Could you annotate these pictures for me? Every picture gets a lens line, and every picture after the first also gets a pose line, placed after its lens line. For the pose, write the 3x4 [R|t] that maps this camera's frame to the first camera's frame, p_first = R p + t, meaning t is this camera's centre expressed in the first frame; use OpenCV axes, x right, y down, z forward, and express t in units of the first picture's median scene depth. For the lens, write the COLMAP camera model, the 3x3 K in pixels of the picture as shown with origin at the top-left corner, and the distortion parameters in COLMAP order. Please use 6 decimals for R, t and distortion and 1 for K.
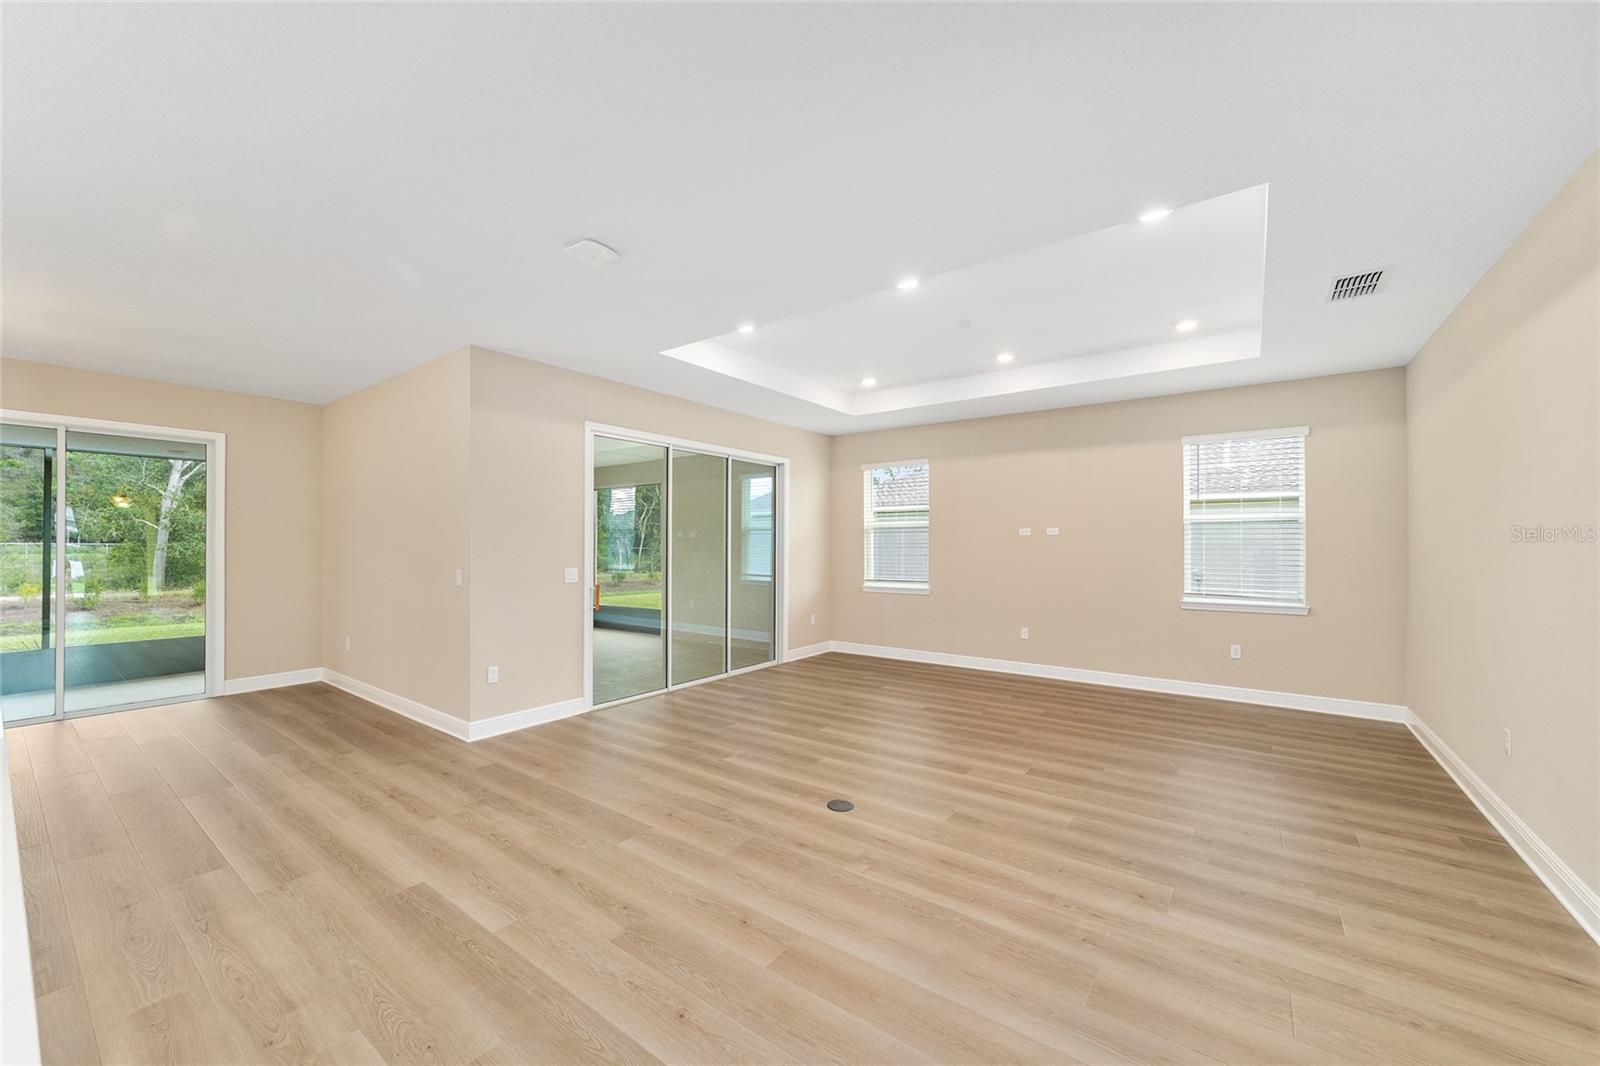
lens RADIAL K [[610.6, 0, 791.7], [0, 610.6, 538.6], [0, 0, 1]] dist [-0.013706, 0.007751]
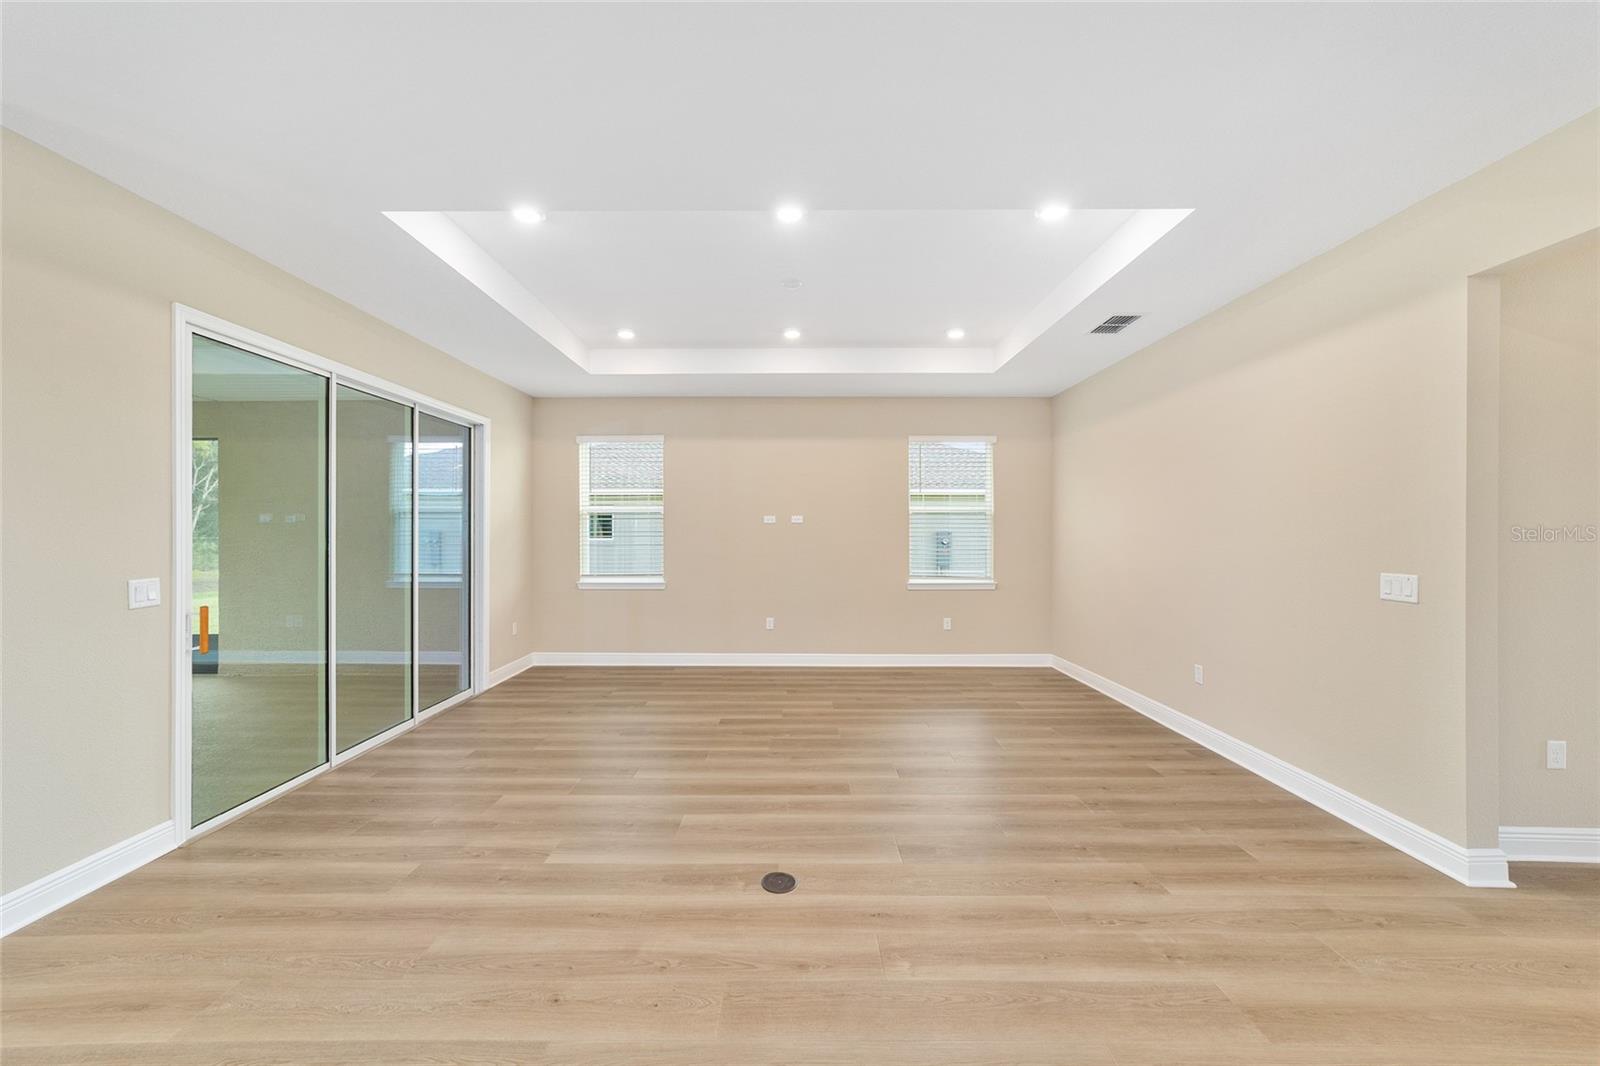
lens RADIAL K [[610.6, 0, 791.7], [0, 610.6, 538.6], [0, 0, 1]] dist [-0.013706, 0.007751]
pose [[0.804030, -0.007173, 0.594545, -0.216044], [-0.004153, 0.999835, 0.017679, 0.002235], [-0.594574, -0.016684, 0.803868, 0.246786]]
